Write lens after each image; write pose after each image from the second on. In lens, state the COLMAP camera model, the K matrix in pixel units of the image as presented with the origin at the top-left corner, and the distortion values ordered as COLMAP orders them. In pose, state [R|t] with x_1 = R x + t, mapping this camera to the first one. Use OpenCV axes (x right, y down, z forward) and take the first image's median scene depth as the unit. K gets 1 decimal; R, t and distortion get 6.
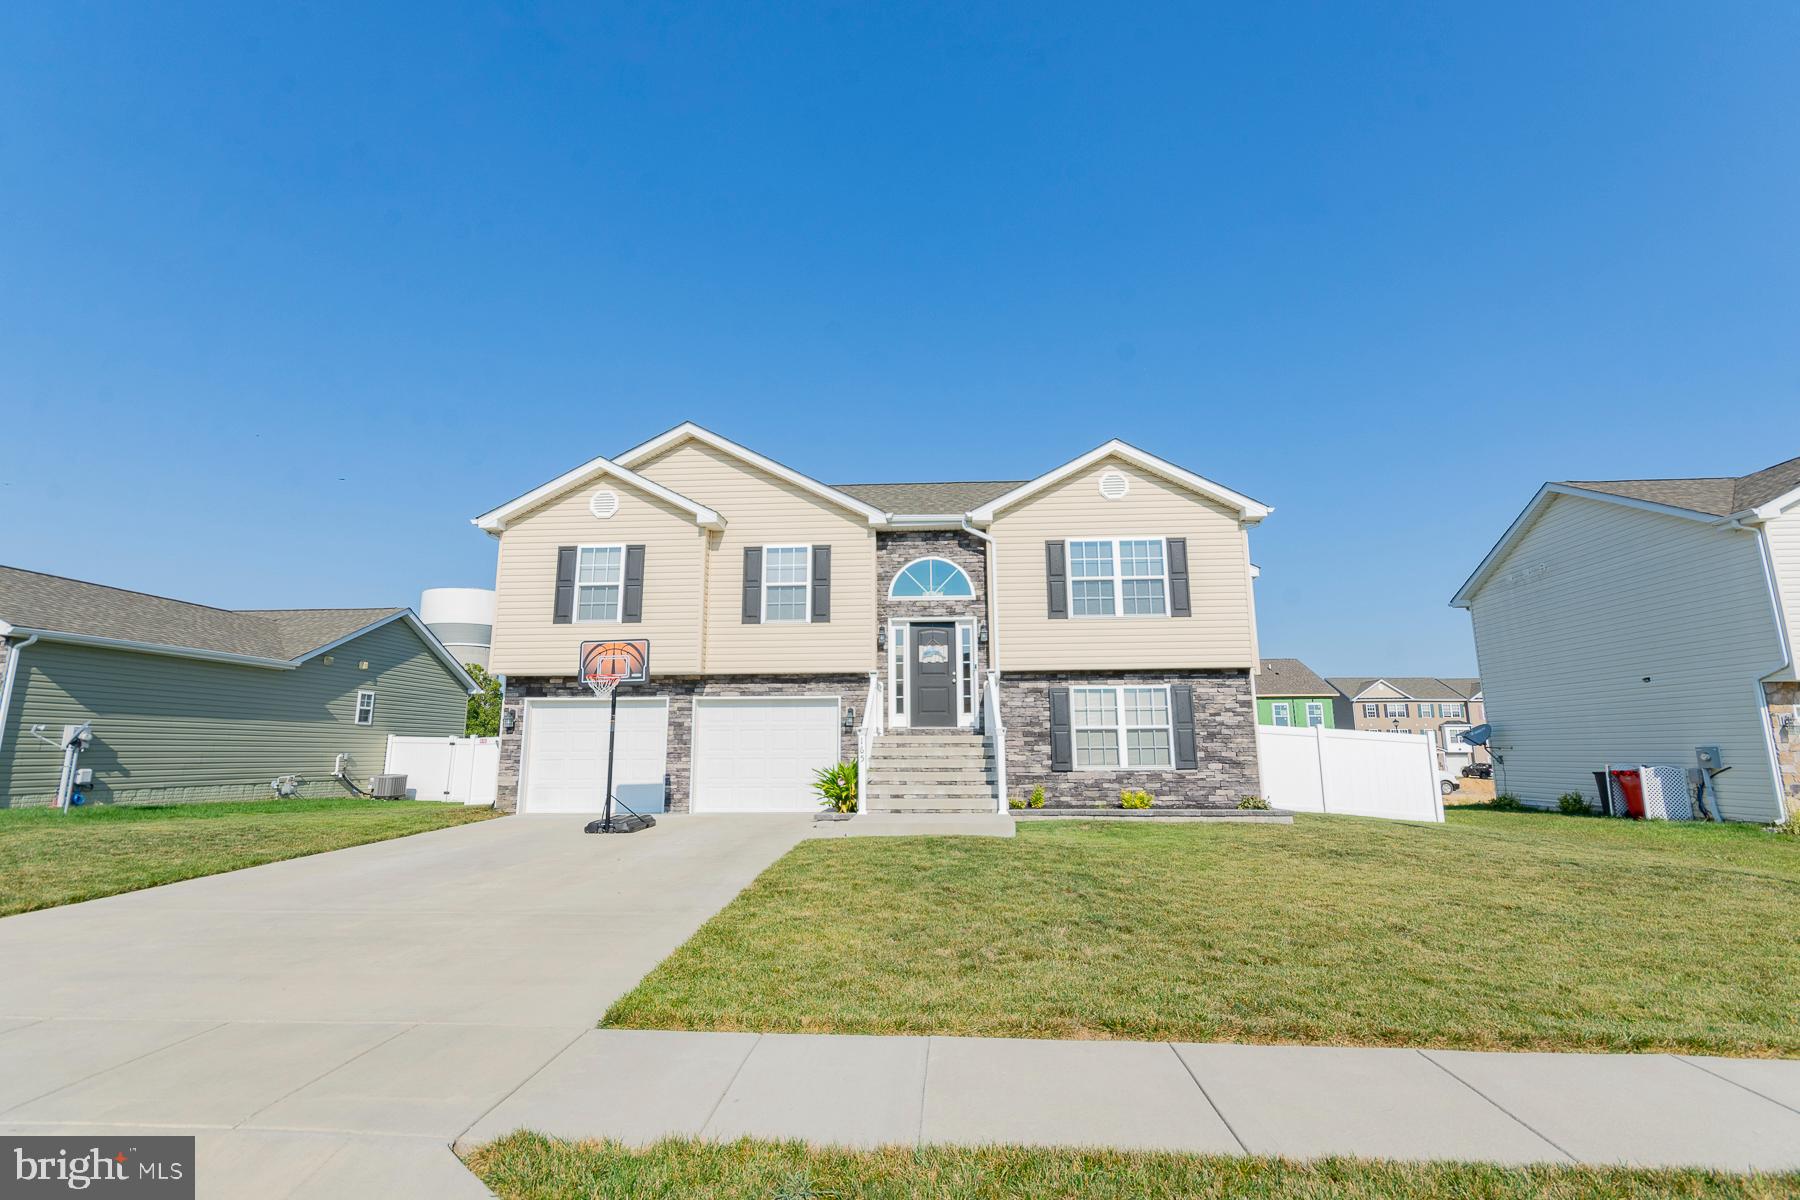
lens RADIAL K [[815.2, 0, 900.0], [0, 815.2, 600.0], [0, 0, 1]] dist [0.001169, 0.000599]
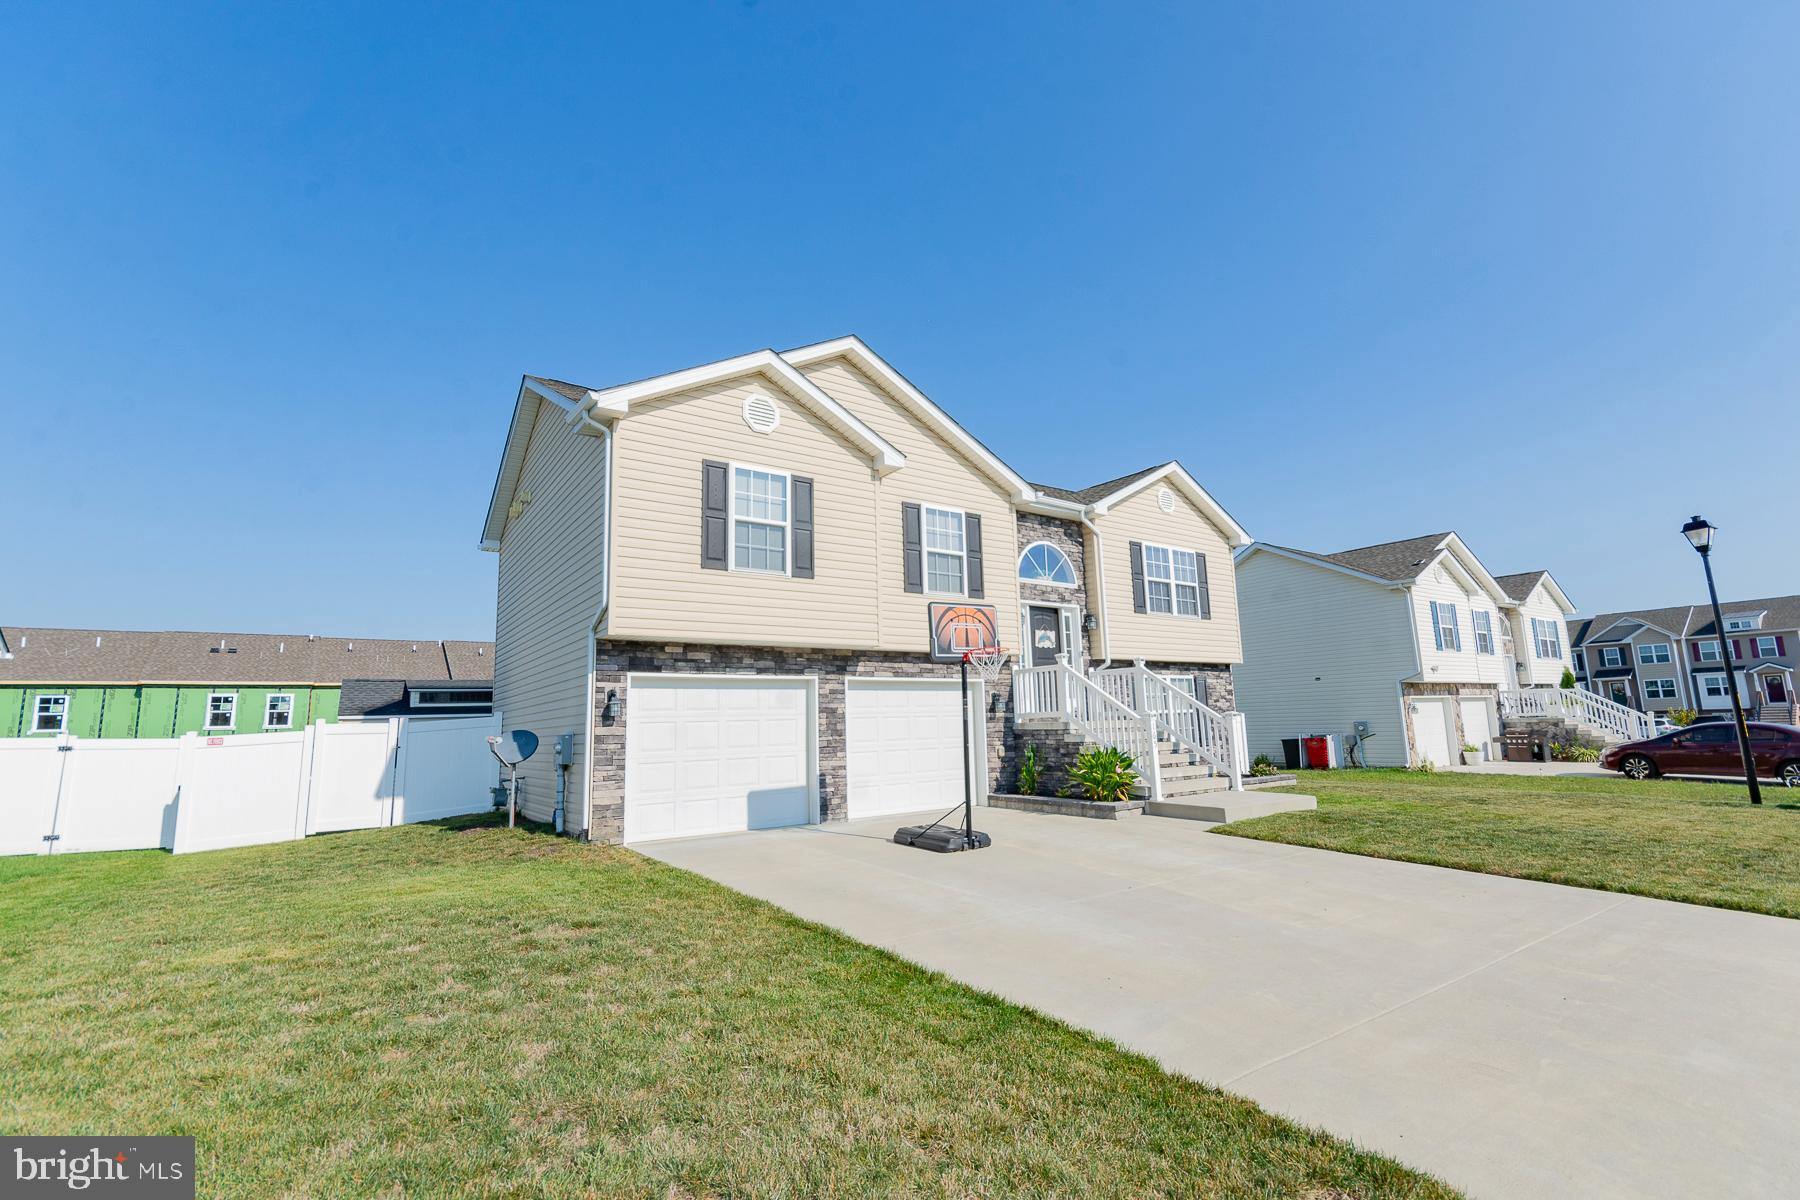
lens RADIAL K [[784.1, 0, 897.4], [0, 784.1, 605.4], [0, 0, 1]] dist [0.005373, -0.000198]
pose [[0.781773, 0.078488, 0.618603, -0.701906], [-0.090899, 0.995794, -0.011471, 0.052936], [-0.616902, -0.047263, 0.785620, 0.363048]]
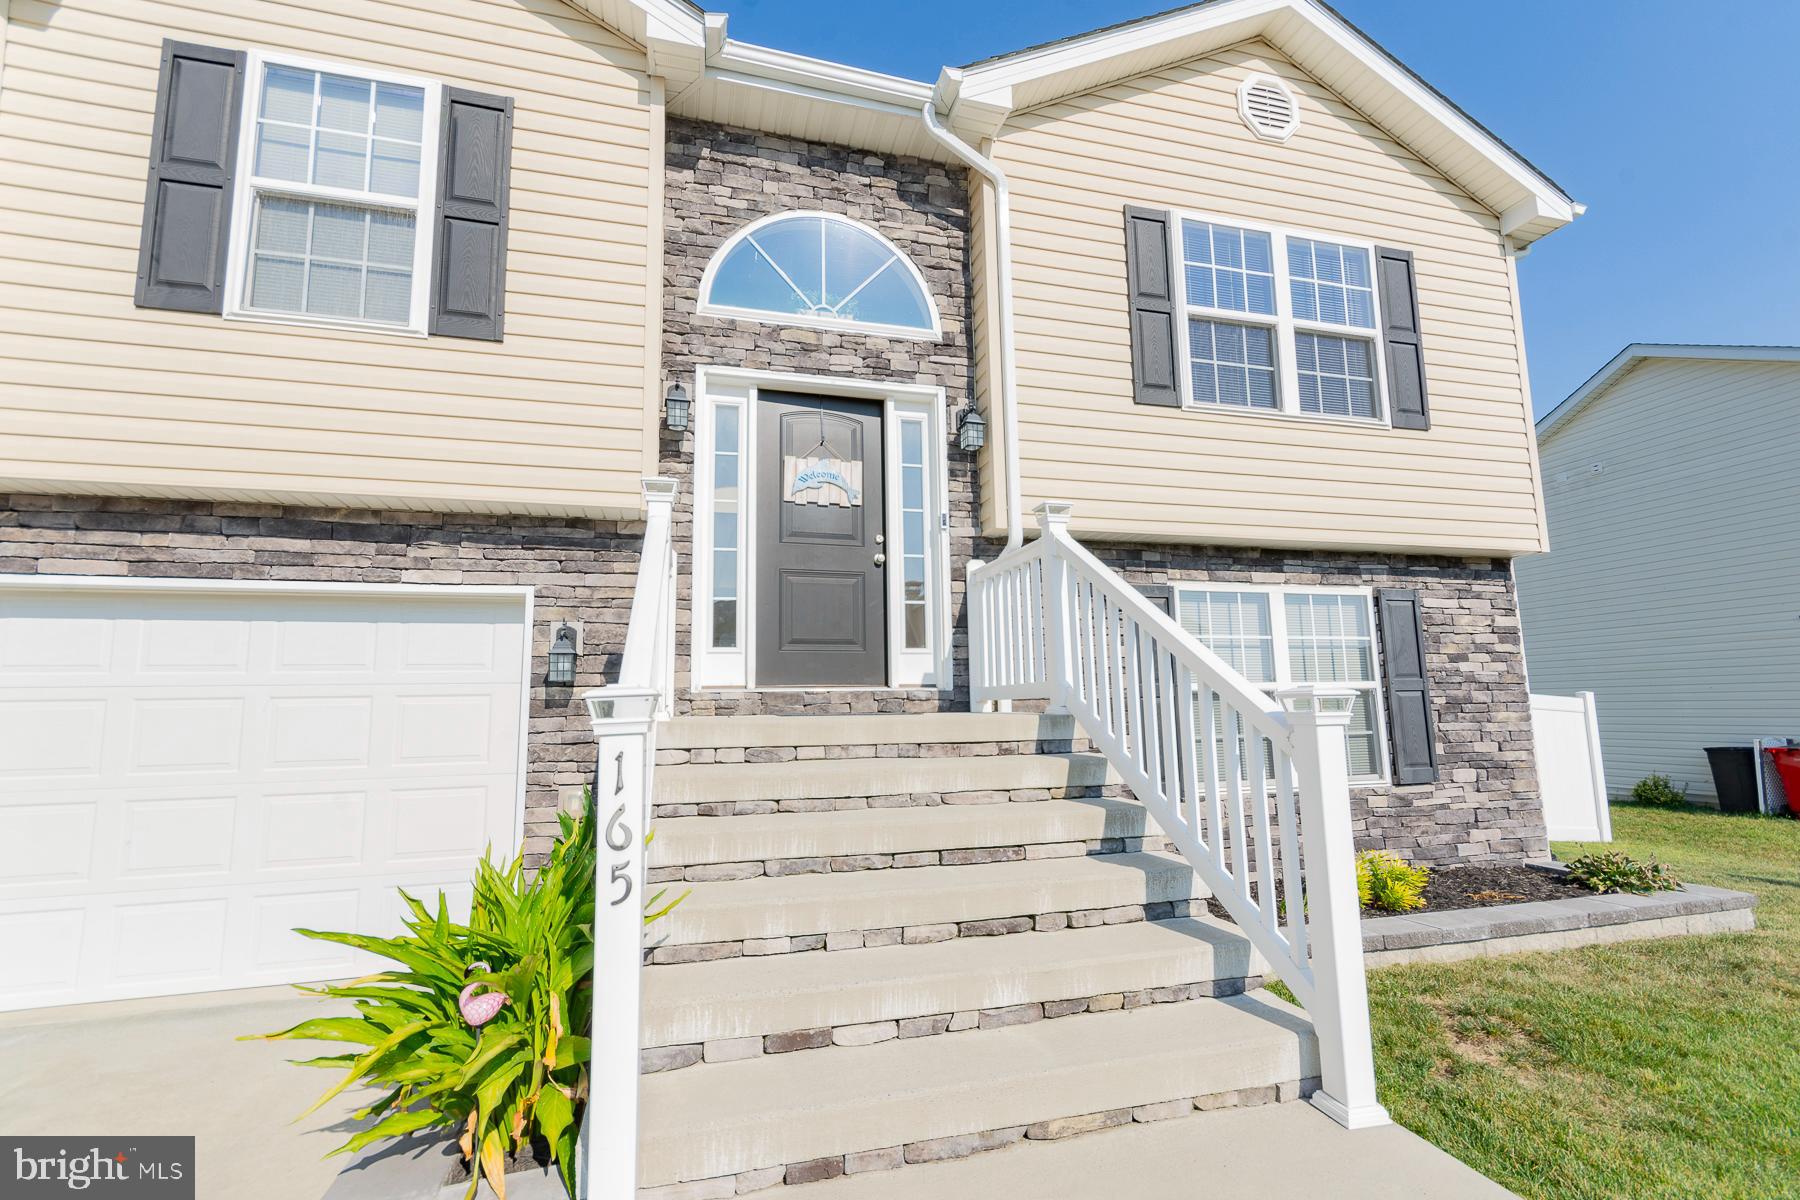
lens RADIAL K [[784.1, 0, 897.4], [0, 784.1, 605.4], [0, 0, 1]] dist [0.005373, -0.000198]
pose [[0.948360, 0.031252, 0.315653, -0.034986], [-0.046776, 0.998034, 0.041724, 0.104704], [-0.313729, -0.054334, 0.947957, 0.668292]]
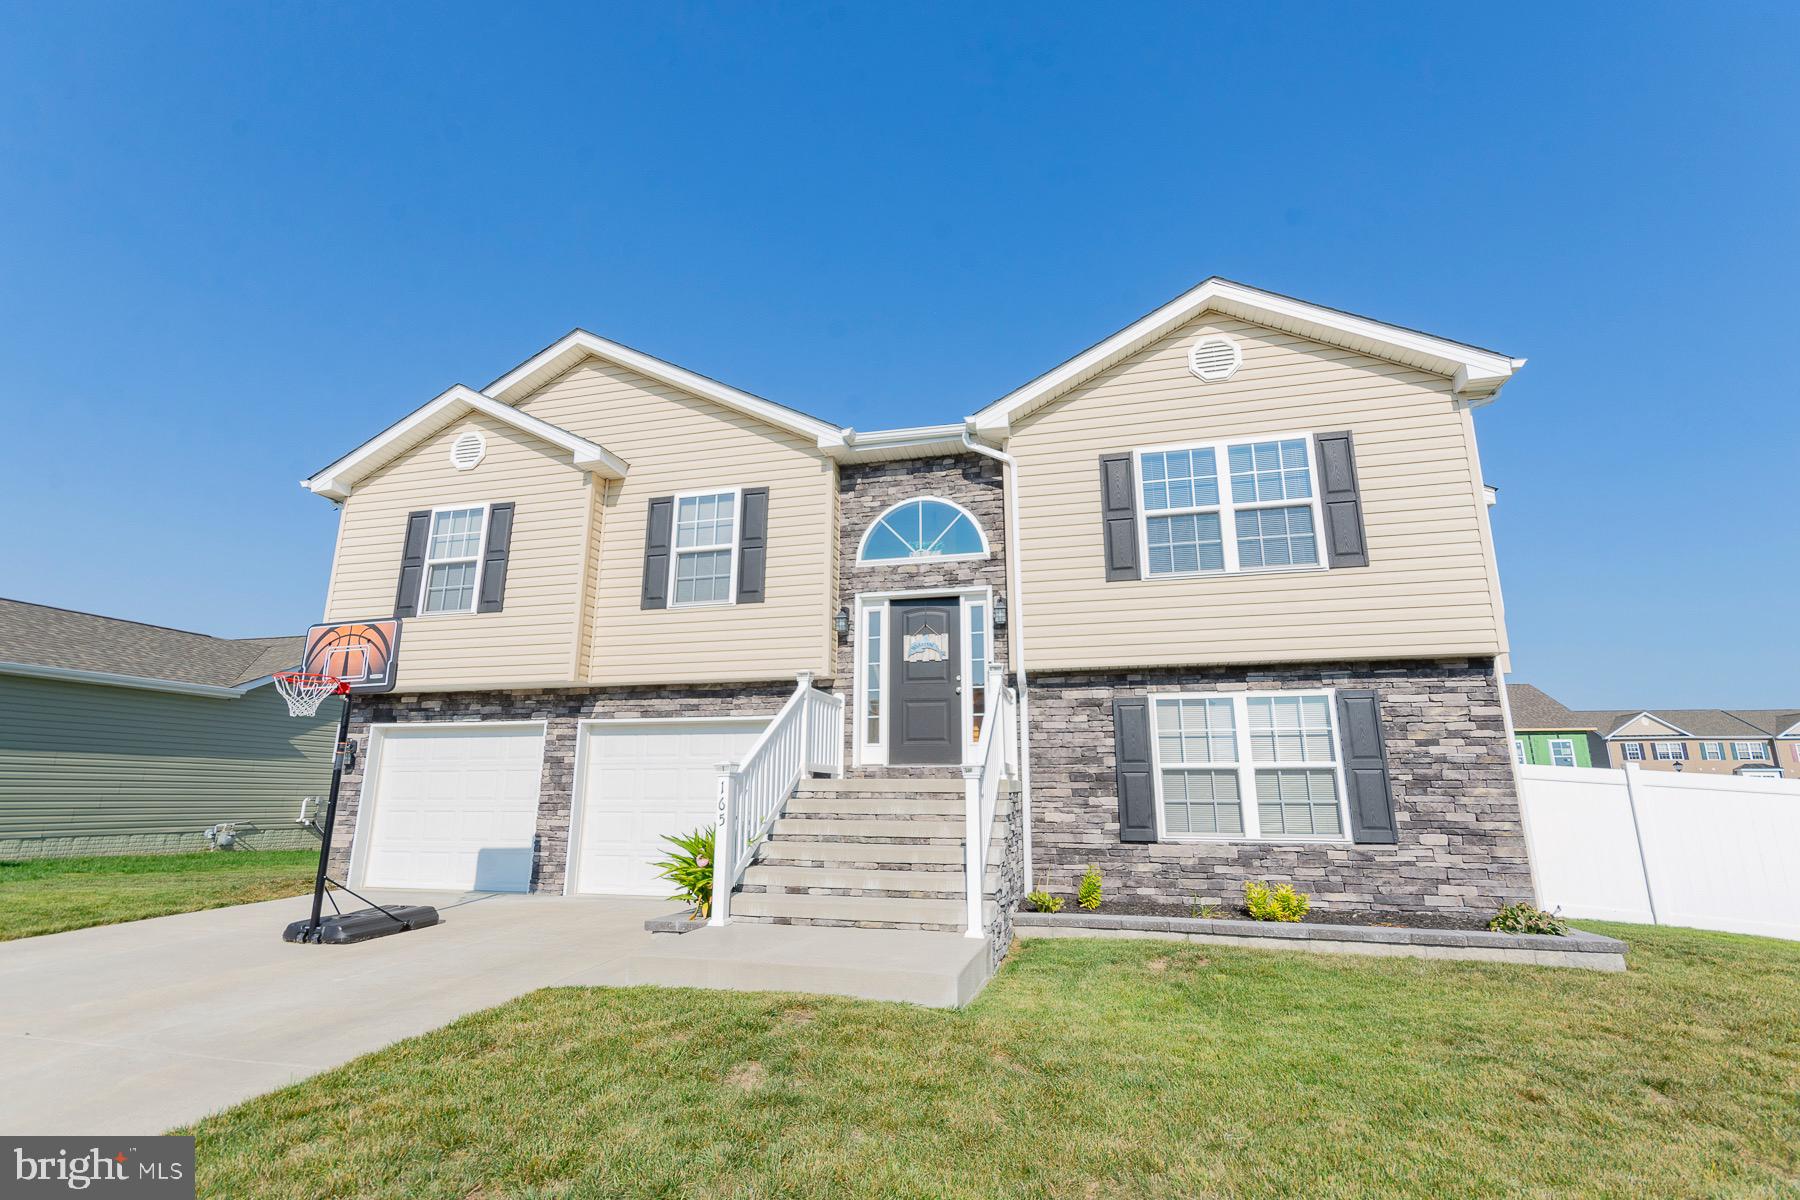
lens RADIAL K [[812.9, 0, 899.0], [0, 812.9, 602.2], [0, 0, 1]] dist [0.008507, -0.000480]
pose [[0.981455, -0.036095, -0.188262, 0.141222], [0.026983, 0.998347, -0.050743, 0.062777], [0.189783, 0.044722, 0.980807, 0.380904]]
